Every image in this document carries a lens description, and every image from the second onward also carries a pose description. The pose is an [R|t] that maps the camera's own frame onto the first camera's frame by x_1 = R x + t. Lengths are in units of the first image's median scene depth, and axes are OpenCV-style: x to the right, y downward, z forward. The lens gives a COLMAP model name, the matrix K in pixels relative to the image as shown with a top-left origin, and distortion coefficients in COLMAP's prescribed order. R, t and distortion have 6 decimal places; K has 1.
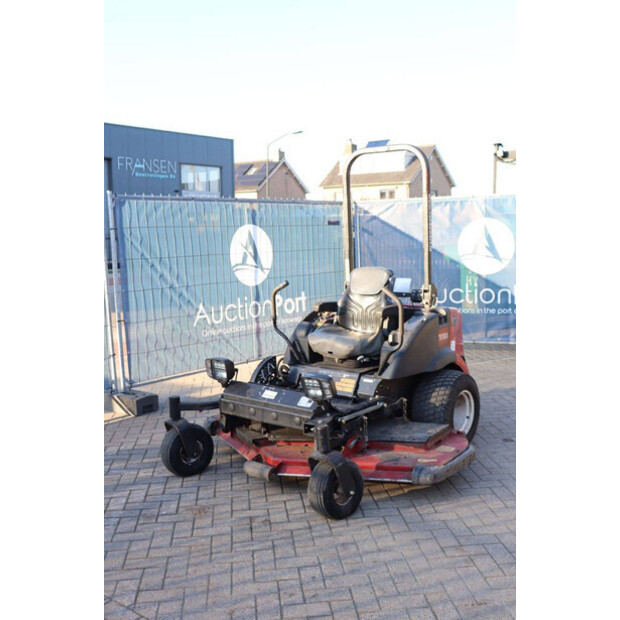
lens RADIAL K [[695.9, 0, 310.1], [0, 695.9, 307.1], [0, 0, 1]] dist [-0.026471, 0.000000]
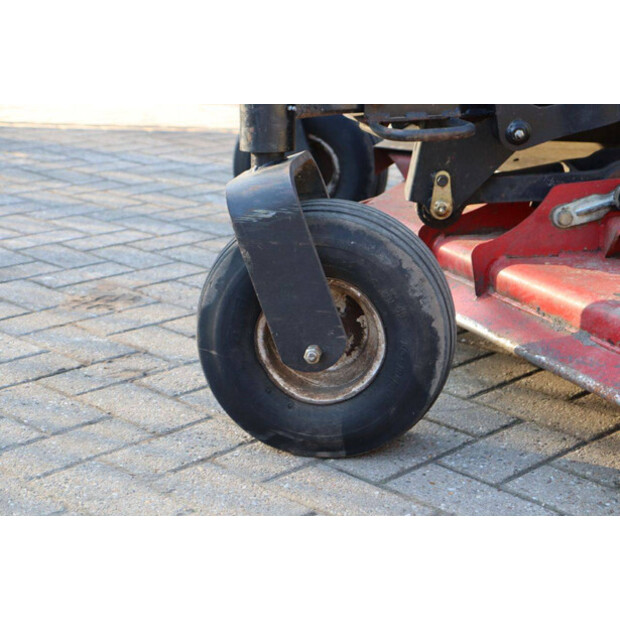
lens RADIAL K [[1243.8, 0, 310.4], [0, 1243.8, 309.7], [0, 0, 1]] dist [0.096748, 0.000000]
pose [[0.619554, 0.248643, -0.744533, 0.286613], [-0.101743, 0.965941, 0.237921, 0.123375], [0.778332, -0.071654, 0.623751, 0.591771]]
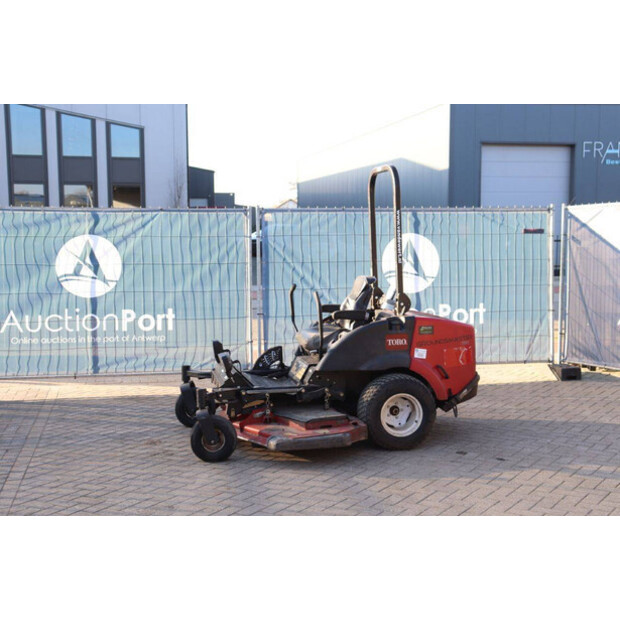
lens RADIAL K [[877.3, 0, 305.6], [0, 877.3, 310.5], [0, 0, 1]] dist [0.085542, 0.000000]
pose [[0.772337, 0.066919, -0.631678, 0.983008], [-0.077418, 0.996939, 0.010957, -0.011429], [0.630477, 0.040440, 0.775154, -0.156278]]
